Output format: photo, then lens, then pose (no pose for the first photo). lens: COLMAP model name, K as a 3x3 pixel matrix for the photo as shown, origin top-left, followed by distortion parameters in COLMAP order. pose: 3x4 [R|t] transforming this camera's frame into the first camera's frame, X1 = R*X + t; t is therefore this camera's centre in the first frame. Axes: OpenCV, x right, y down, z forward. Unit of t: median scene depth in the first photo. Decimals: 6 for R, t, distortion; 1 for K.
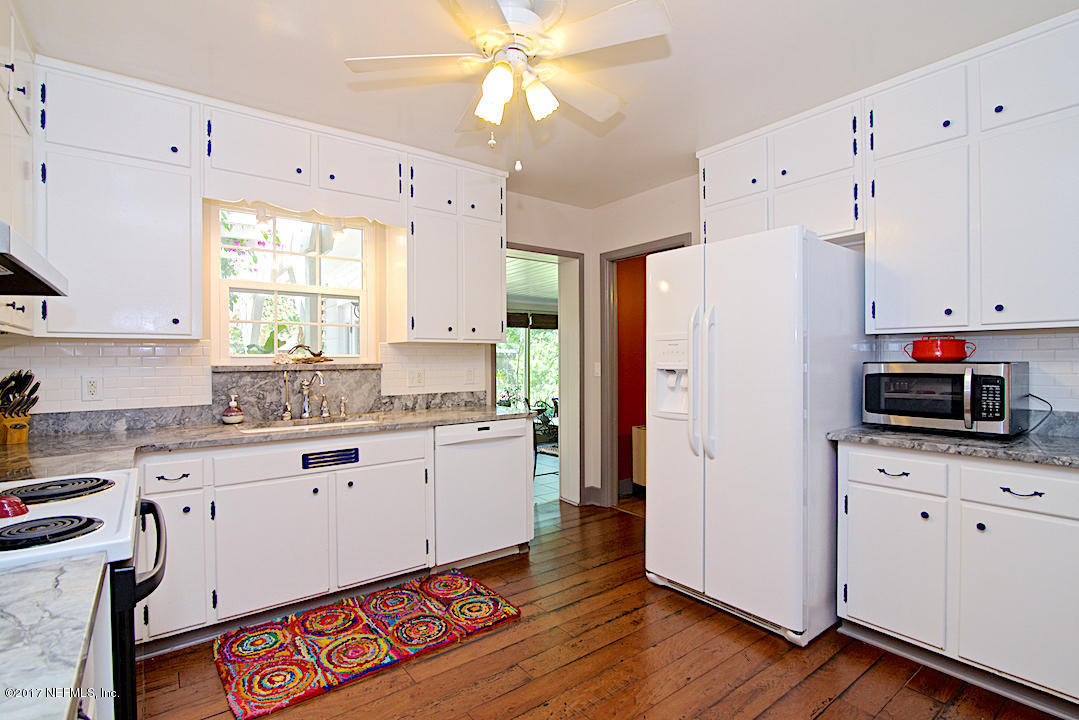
lens RADIAL K [[516.8, 0, 539.5], [0, 516.8, 360.0], [0, 0, 1]] dist [-0.002446, -0.000783]
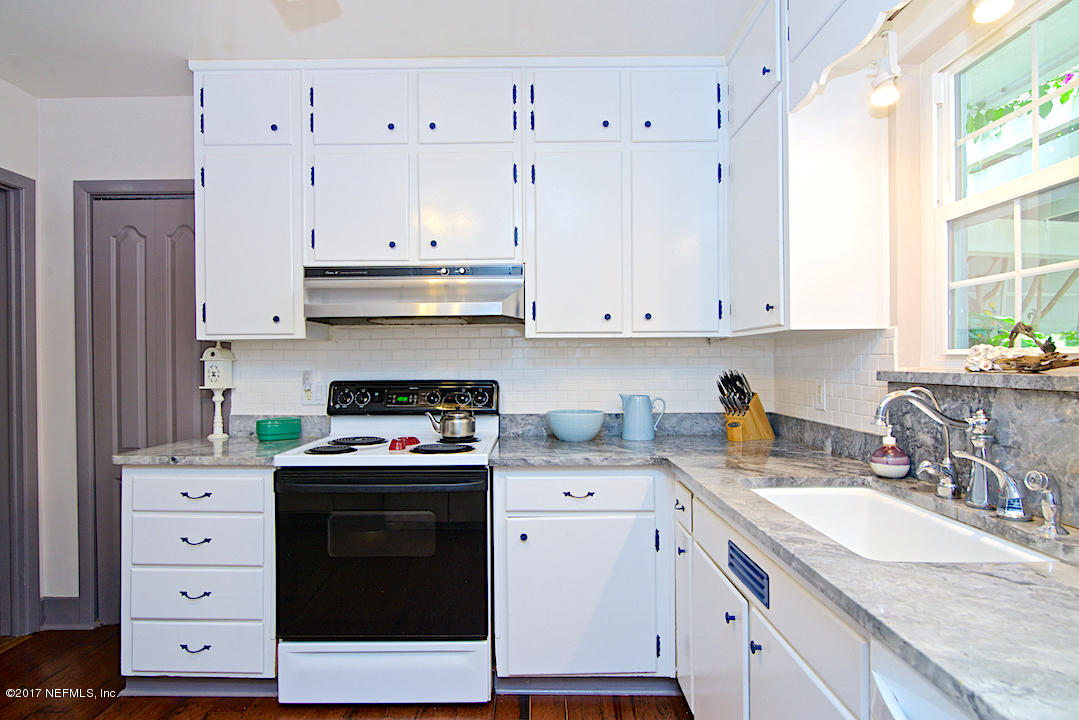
lens RADIAL K [[597.4, 0, 539.5], [0, 597.4, 360.0], [0, 0, 1]] dist [-0.012931, 0.000167]
pose [[-0.602096, 0.008890, -0.798374, 0.135733], [0.006945, 0.999958, 0.005897, -0.007570], [0.798394, -0.001994, -0.602132, 1.087453]]
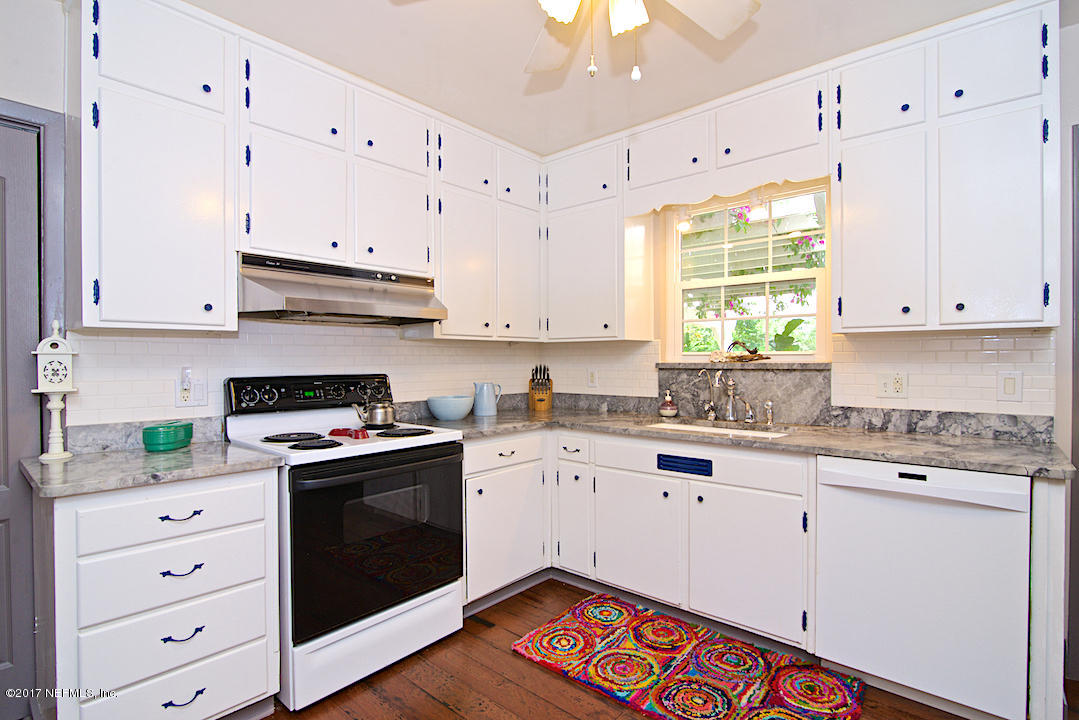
lens RADIAL K [[525.6, 0, 539.5], [0, 525.6, 360.0], [0, 0, 1]] dist [-0.012106, 0.000407]
pose [[0.205945, 0.008028, -0.978531, 0.424642], [-0.001631, 0.999968, 0.007861, -0.003410], [0.978562, -0.000023, 0.205951, 0.512941]]
